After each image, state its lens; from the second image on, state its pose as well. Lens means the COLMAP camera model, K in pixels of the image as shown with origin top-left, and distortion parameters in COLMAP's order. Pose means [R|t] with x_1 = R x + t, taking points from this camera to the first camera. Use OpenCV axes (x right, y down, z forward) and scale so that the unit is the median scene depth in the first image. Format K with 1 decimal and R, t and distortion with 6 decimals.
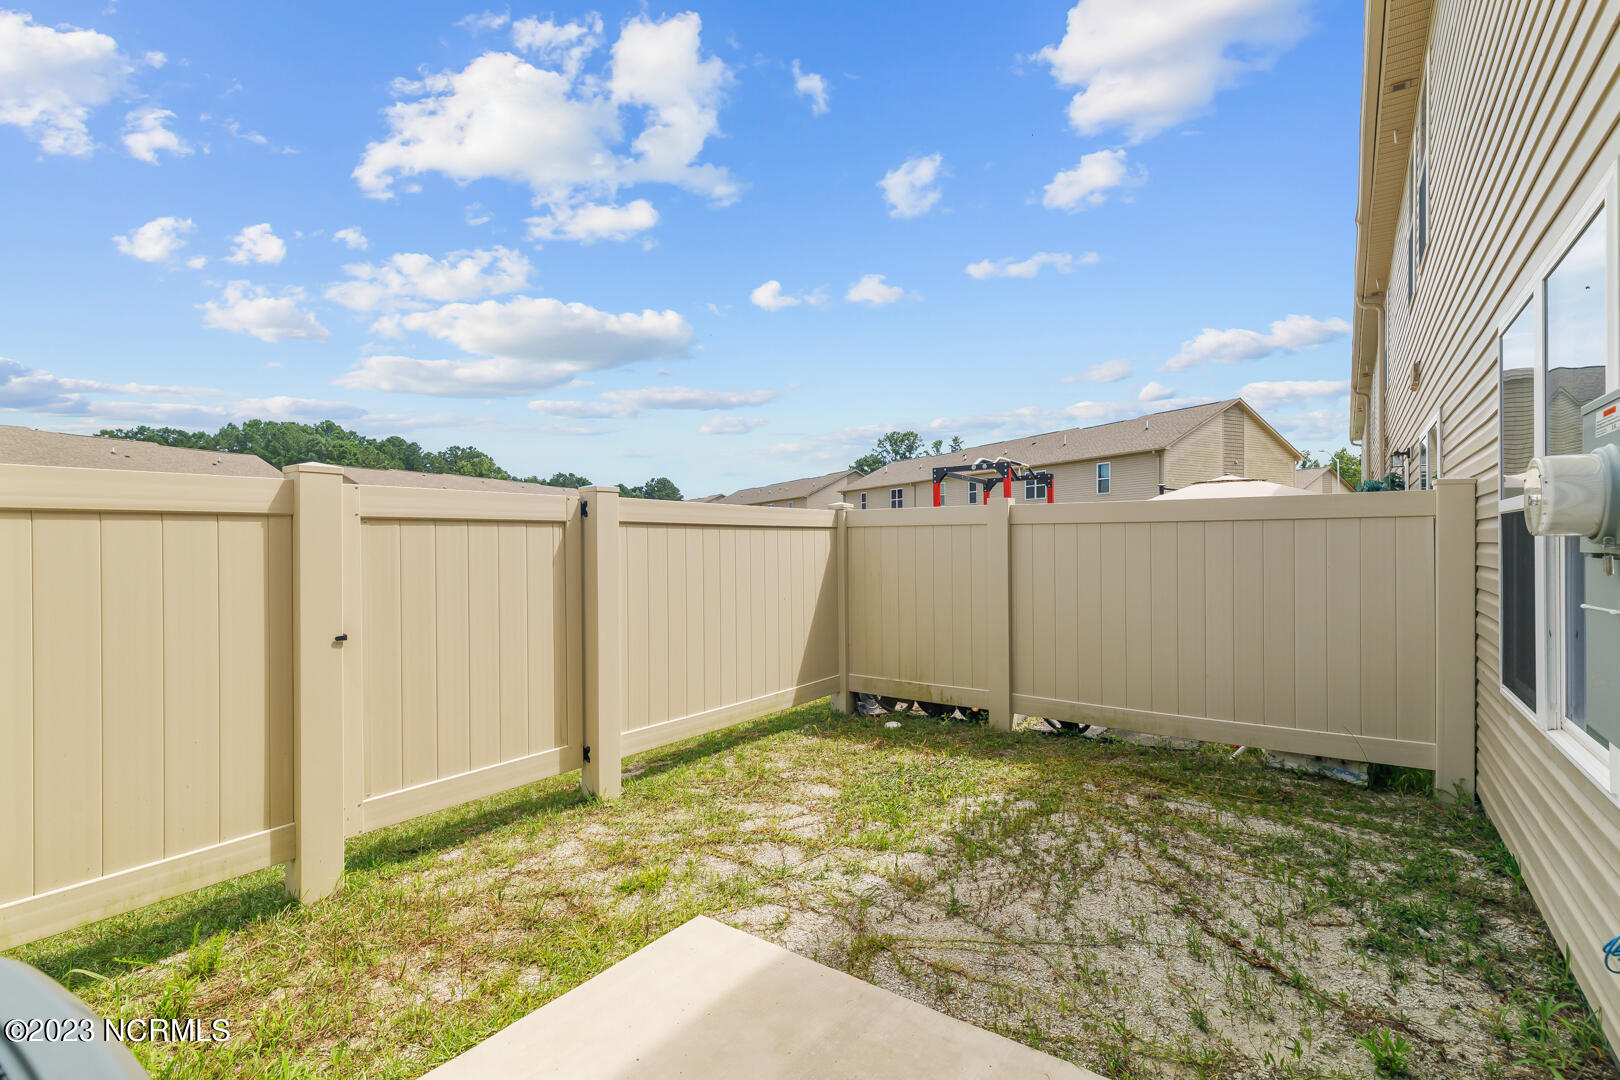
lens RADIAL K [[740.2, 0, 808.2], [0, 740.2, 538.4], [0, 0, 1]] dist [0.009225, -0.006519]
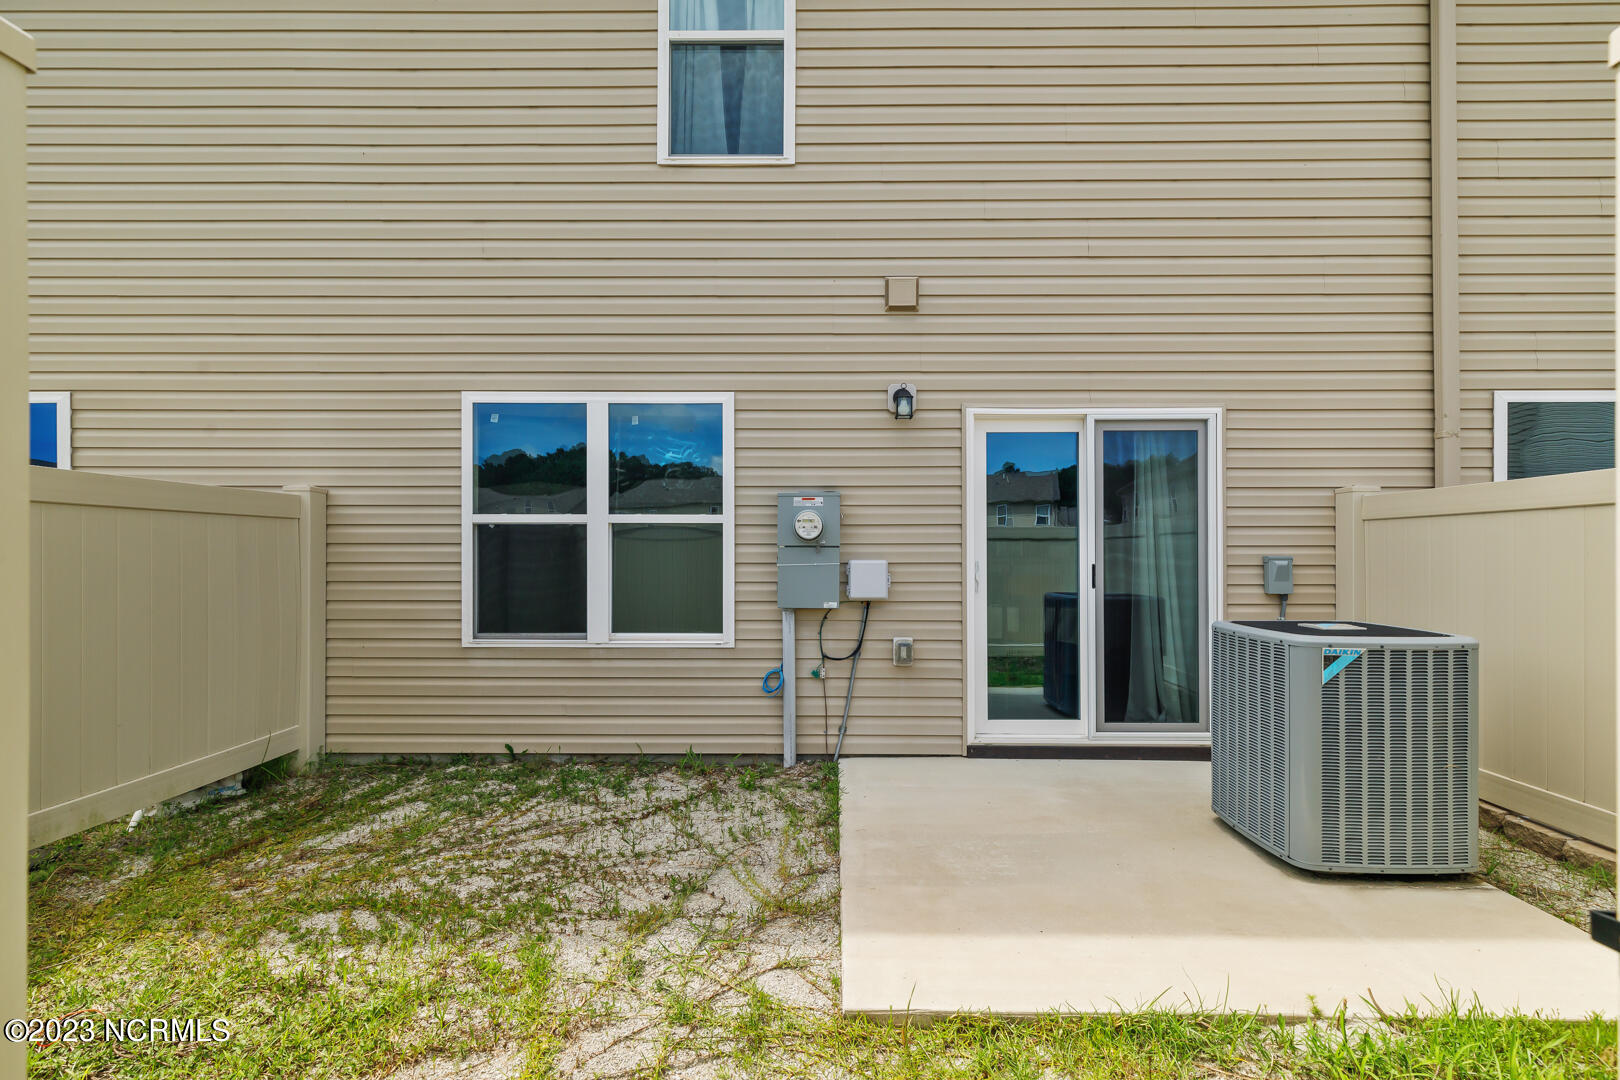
lens RADIAL K [[740.2, 0, 811.1], [0, 740.2, 552.8], [0, 0, 1]] dist [0.009225, -0.006519]
pose [[-0.570356, 0.008980, 0.821349, -0.691452], [0.004317, 0.999959, -0.007936, 0.033647], [-0.821387, -0.000981, -0.570371, 1.325076]]
